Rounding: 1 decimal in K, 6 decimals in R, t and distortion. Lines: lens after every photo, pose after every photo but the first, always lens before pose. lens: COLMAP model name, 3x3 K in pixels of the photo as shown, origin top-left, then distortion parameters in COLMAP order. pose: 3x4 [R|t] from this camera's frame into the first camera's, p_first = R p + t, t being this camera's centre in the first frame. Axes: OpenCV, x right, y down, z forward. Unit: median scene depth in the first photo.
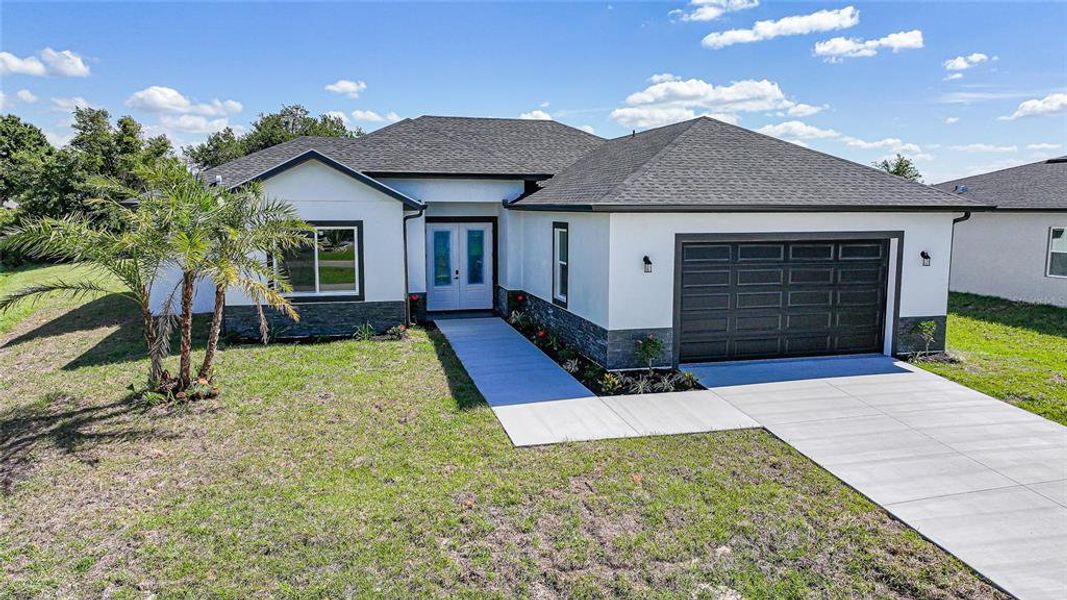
lens RADIAL K [[744.5, 0, 535.2], [0, 744.5, 298.6], [0, 0, 1]] dist [0.005058, 0.007430]
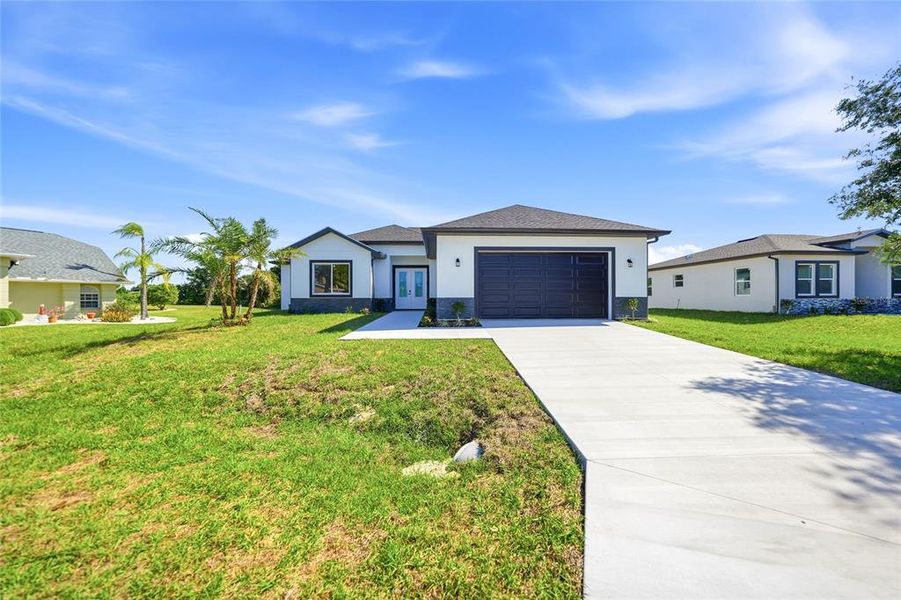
lens RADIAL K [[314.5, 0, 448.8], [0, 314.5, 302.4], [0, 0, 1]] dist [-0.026514, 0.006235]
pose [[0.977130, -0.003206, -0.212620, 0.307507], [-0.020511, 0.993803, -0.109247, 0.145629], [0.211653, 0.111109, 0.971009, 0.250654]]
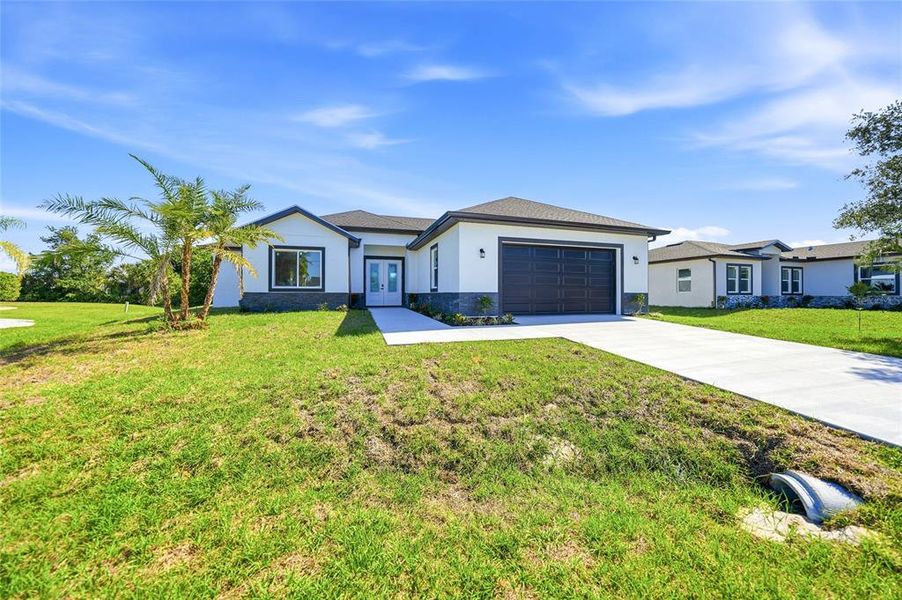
lens RADIAL K [[318.0, 0, 449.3], [0, 318.0, 298.1], [0, 0, 1]] dist [-0.024944, 0.006349]
pose [[0.999186, -0.002188, 0.040289, 0.049696], [0.006767, 0.993472, -0.113873, 0.140476], [-0.039777, 0.114053, 0.992678, 0.316865]]
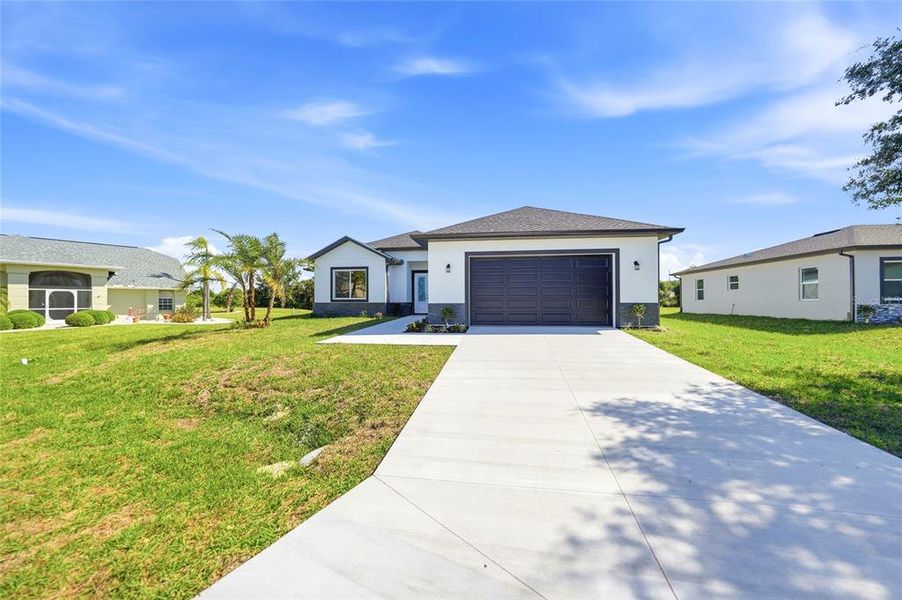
lens RADIAL K [[314.9, 0, 449.3], [0, 314.9, 302.4], [0, 0, 1]] dist [-0.026514, 0.006235]
pose [[0.926534, -0.003673, -0.376193, 0.468410], [-0.041736, 0.992776, -0.112486, 0.133406], [0.373888, 0.119923, 0.919688, 0.294526]]
